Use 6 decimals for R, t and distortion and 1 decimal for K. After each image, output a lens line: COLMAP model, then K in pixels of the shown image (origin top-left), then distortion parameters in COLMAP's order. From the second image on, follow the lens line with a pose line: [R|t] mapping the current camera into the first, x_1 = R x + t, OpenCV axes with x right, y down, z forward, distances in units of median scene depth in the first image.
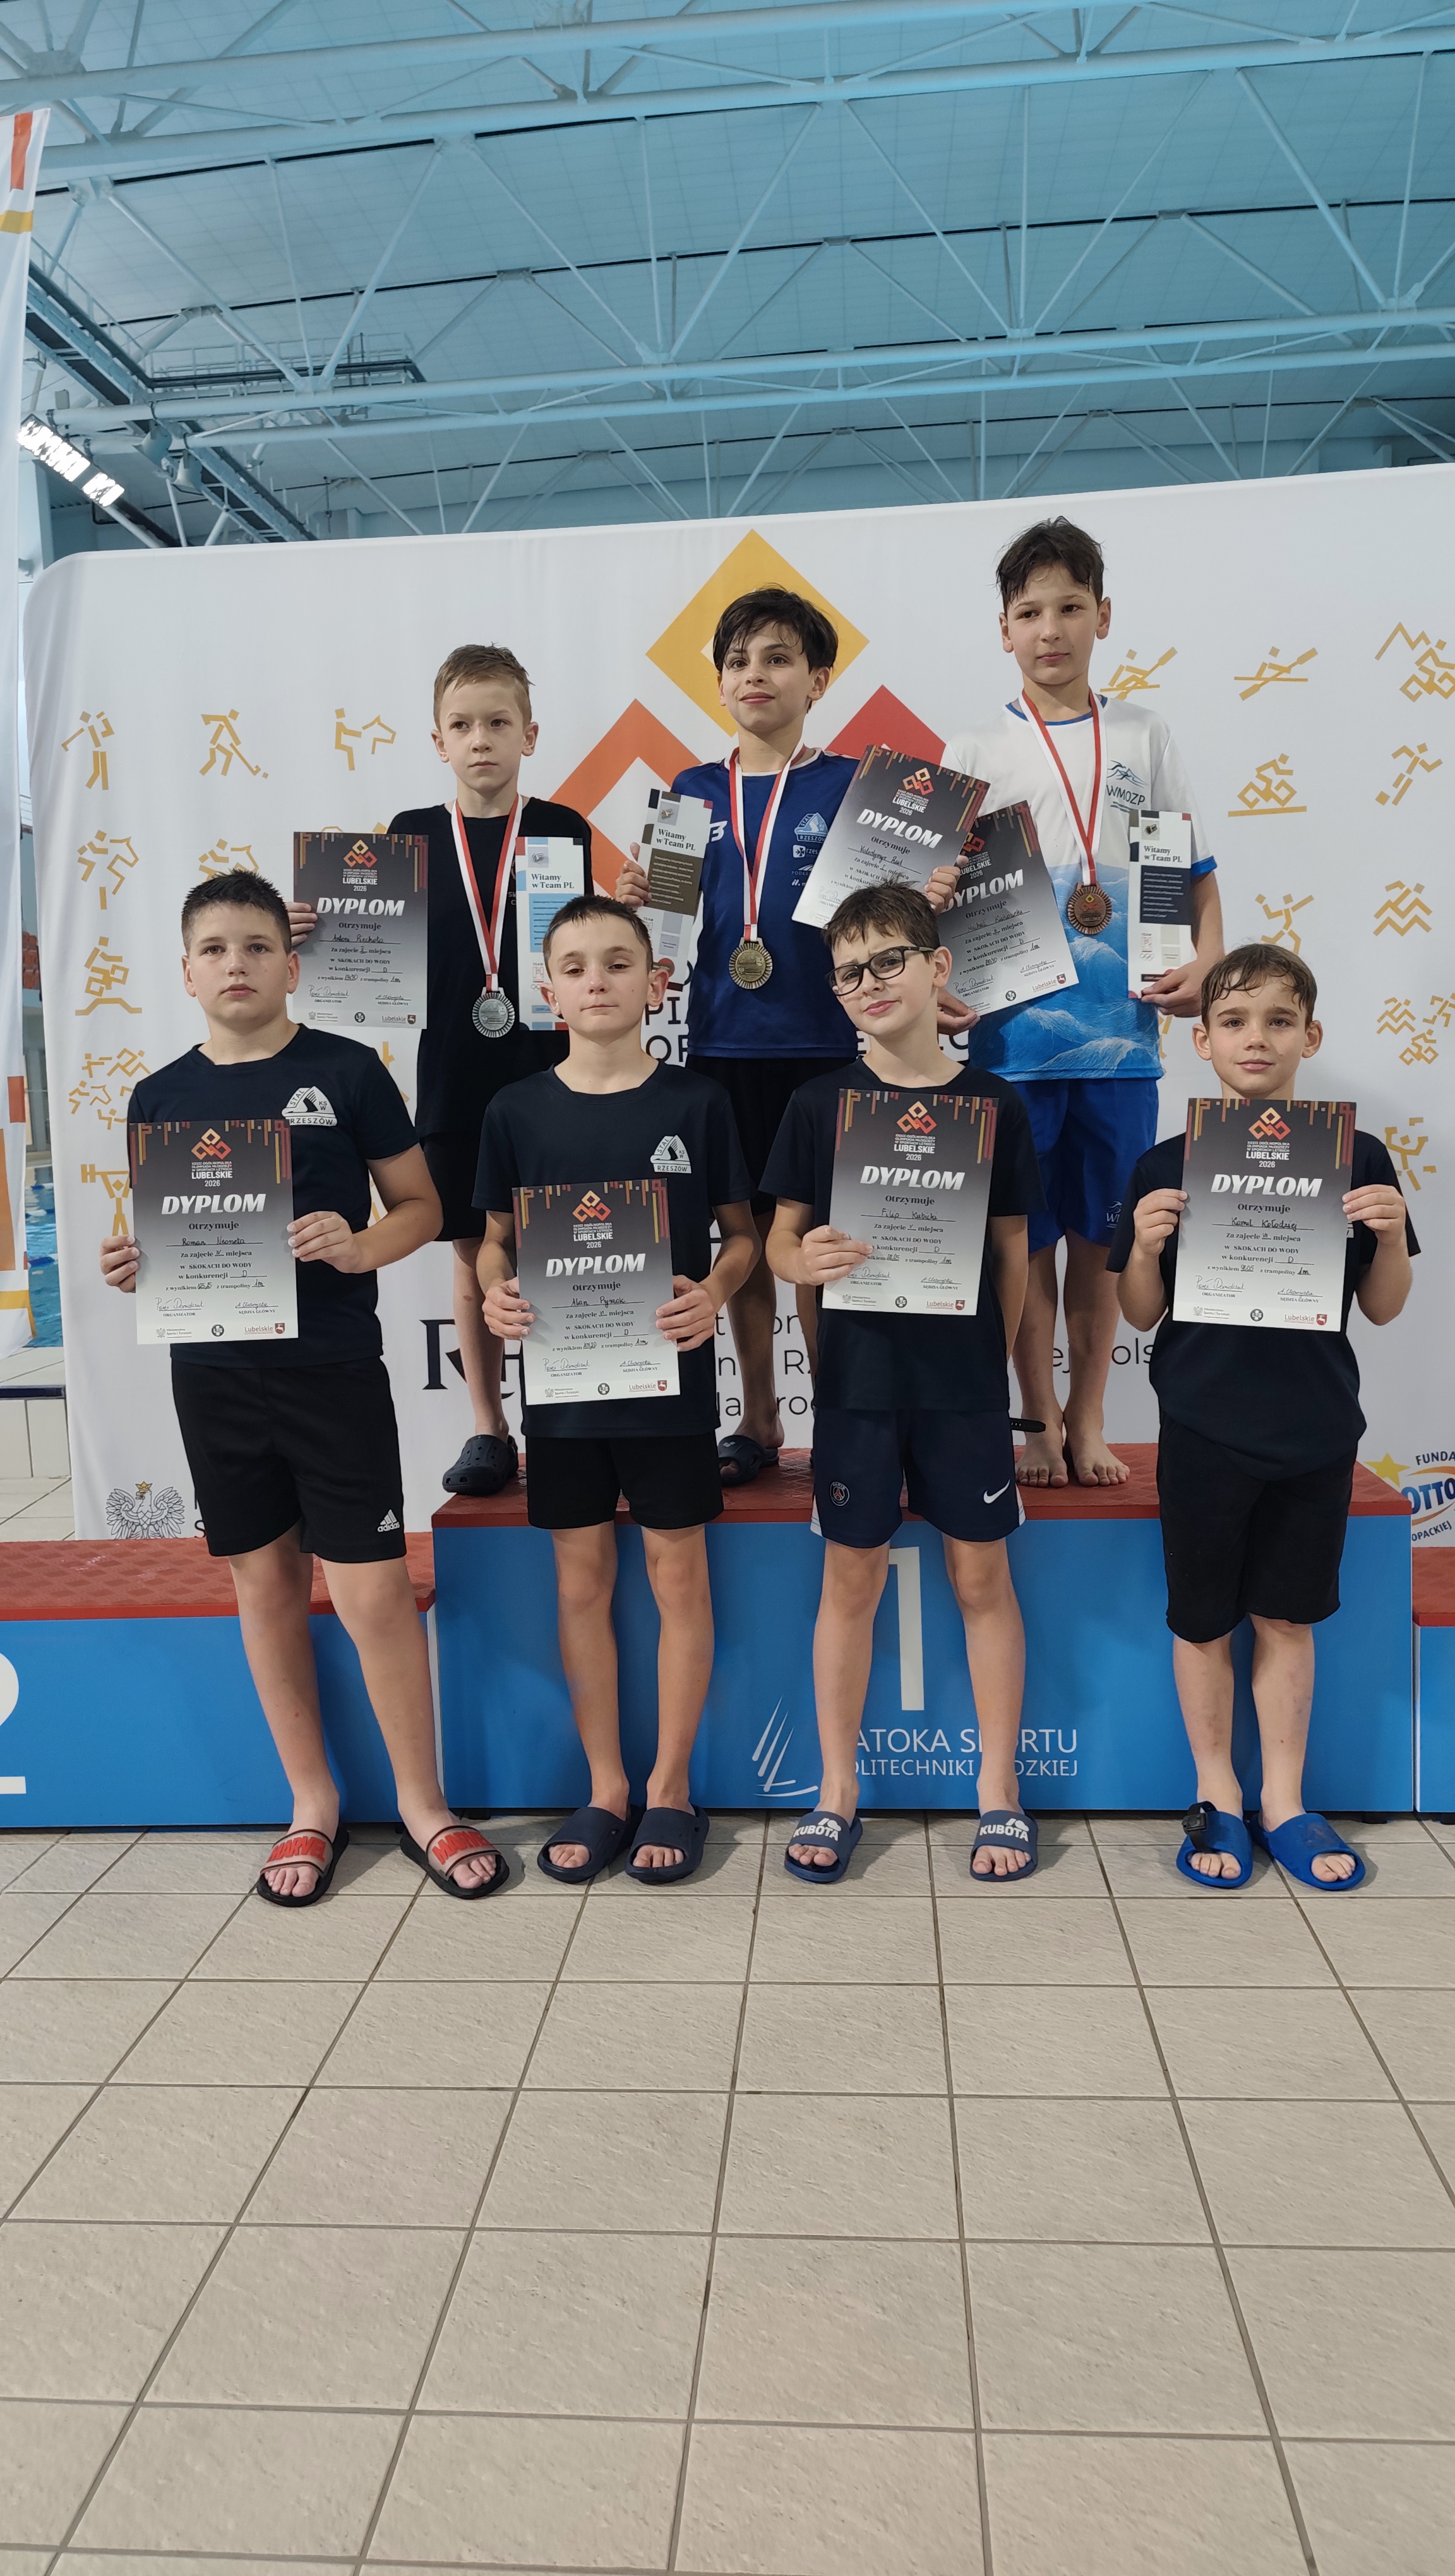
lens RADIAL K [[1815.6, 0, 718.4], [0, 1815.6, 1277.2], [0, 0, 1]] dist [0.031526, -0.038967]
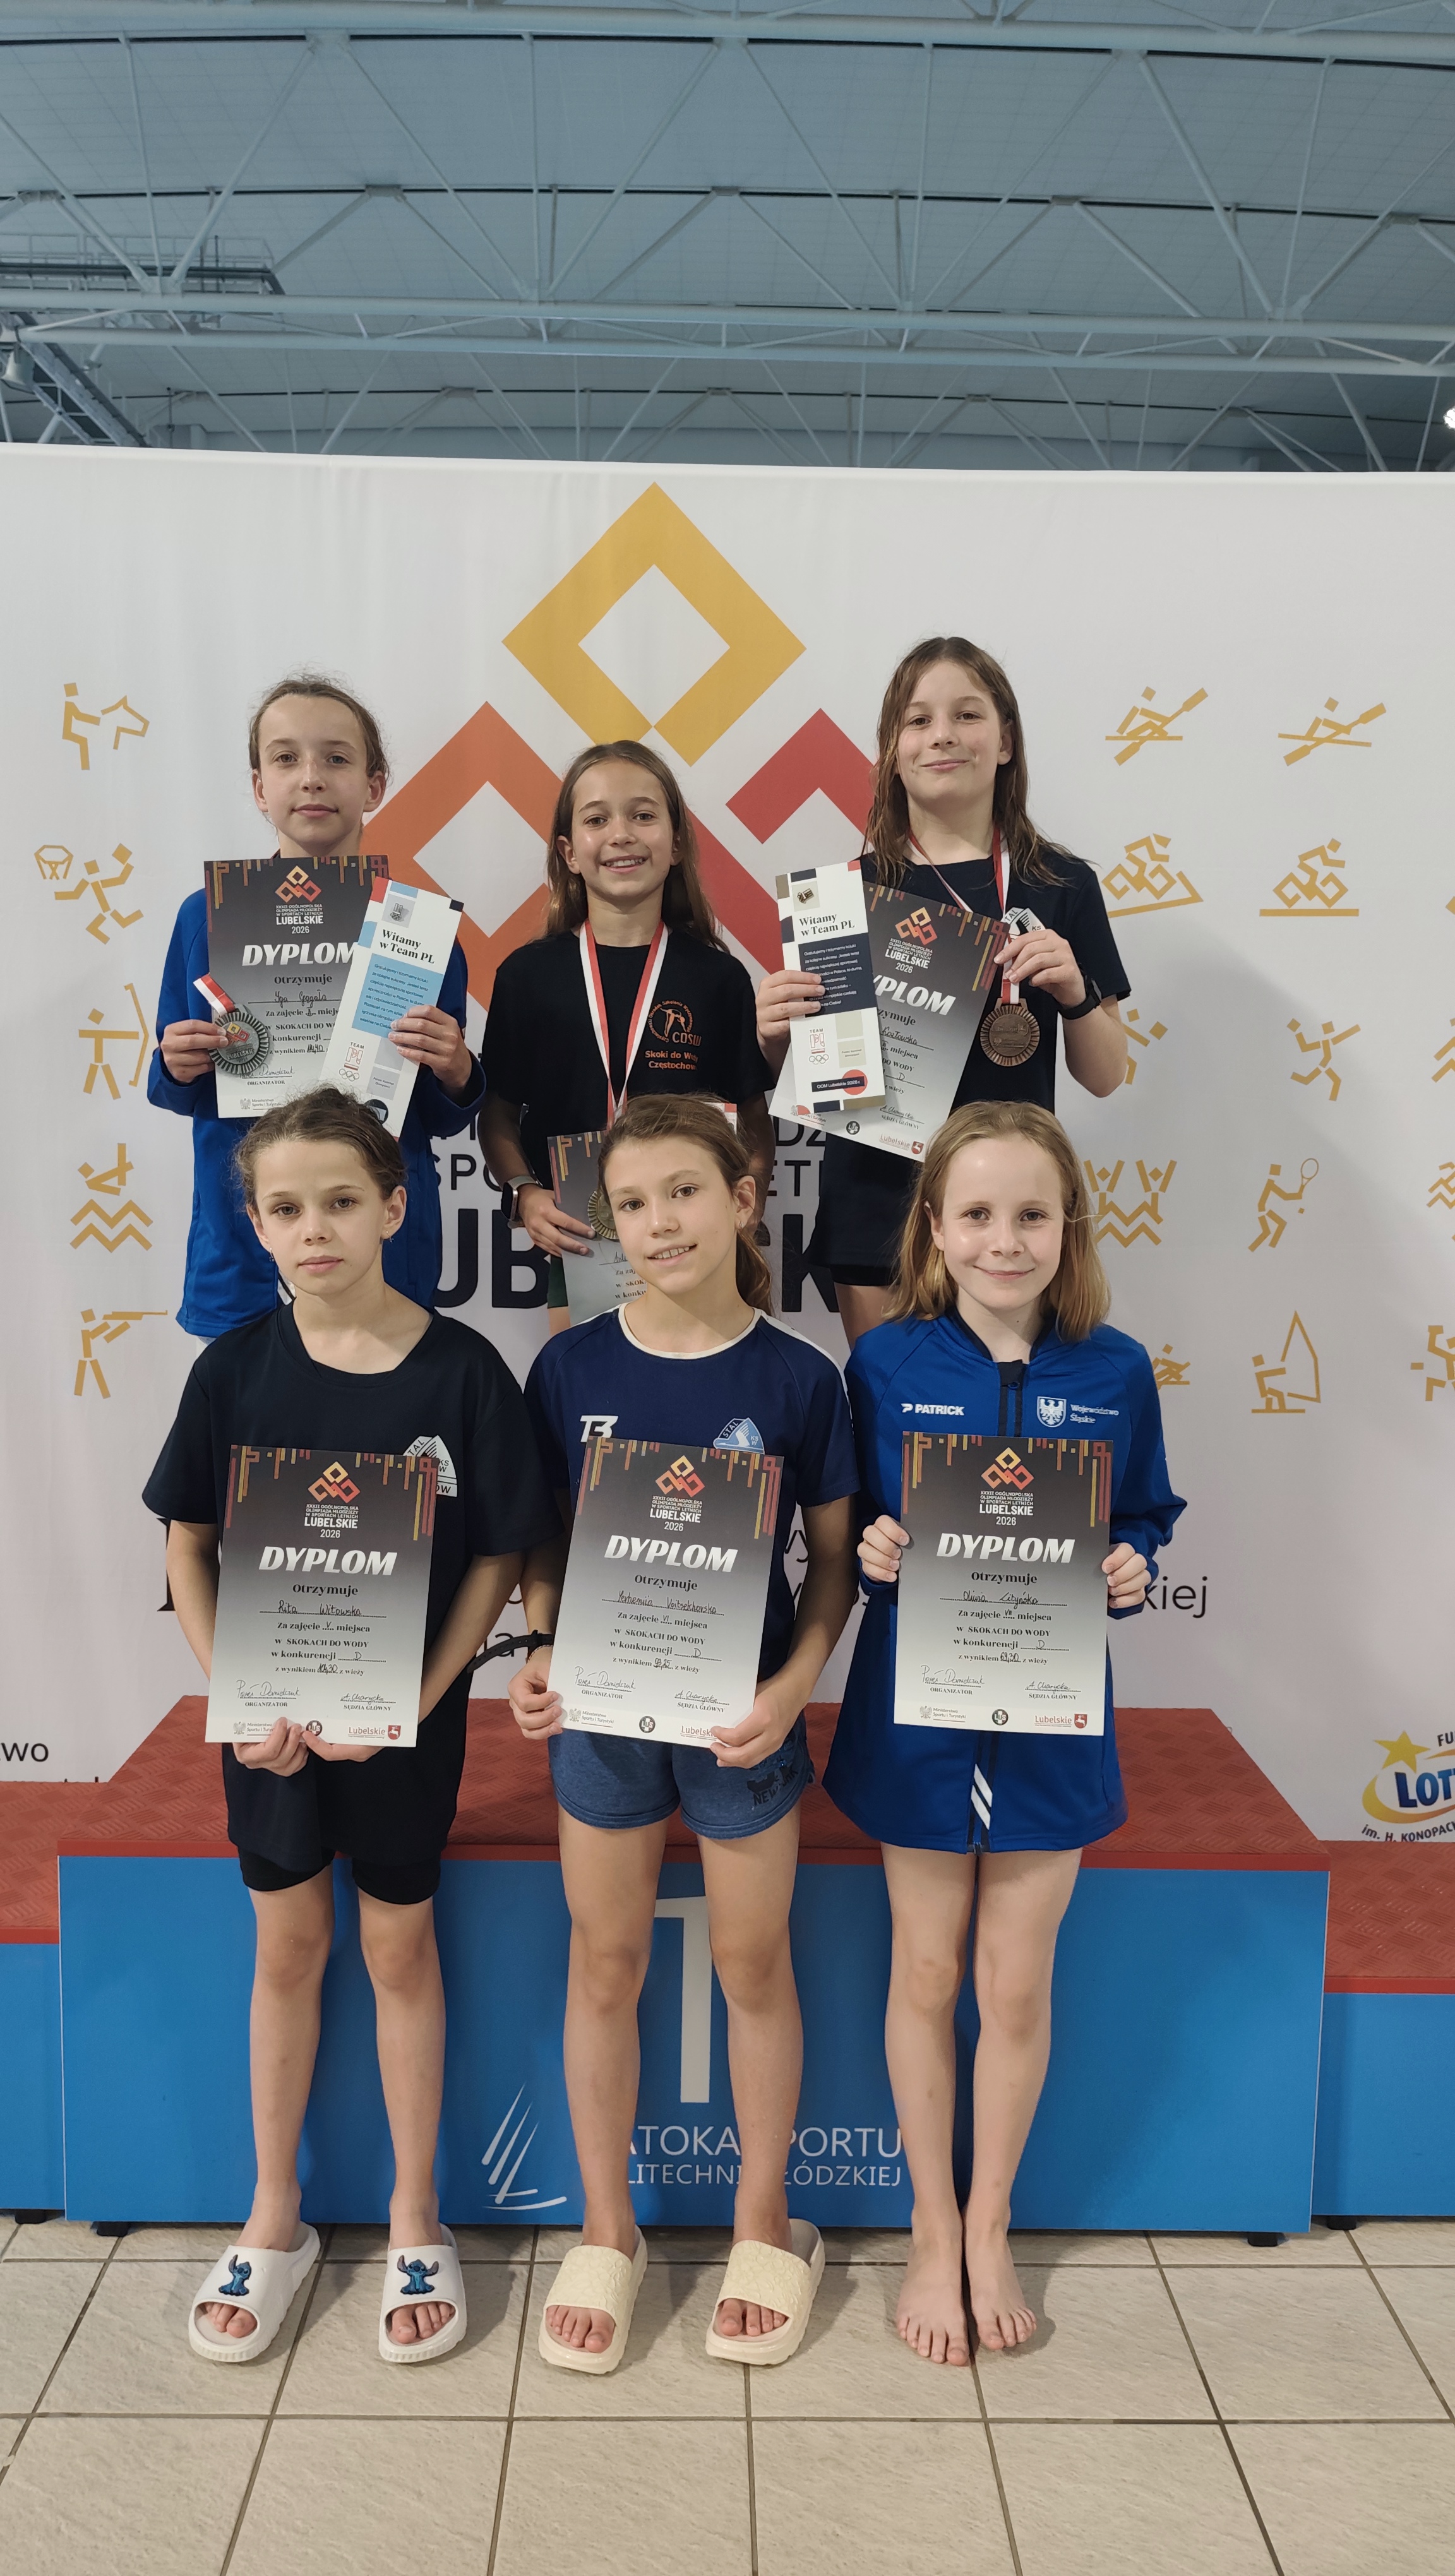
lens RADIAL K [[1815.6, 0, 748.9], [0, 1815.6, 1299.3], [0, 0, 1]] dist [0.031526, -0.038967]
pose [[0.993438, 0.041666, 0.106514, -0.008470], [-0.044701, 0.998655, 0.026263, -0.097817], [-0.105276, -0.030852, 0.993964, 0.244202]]
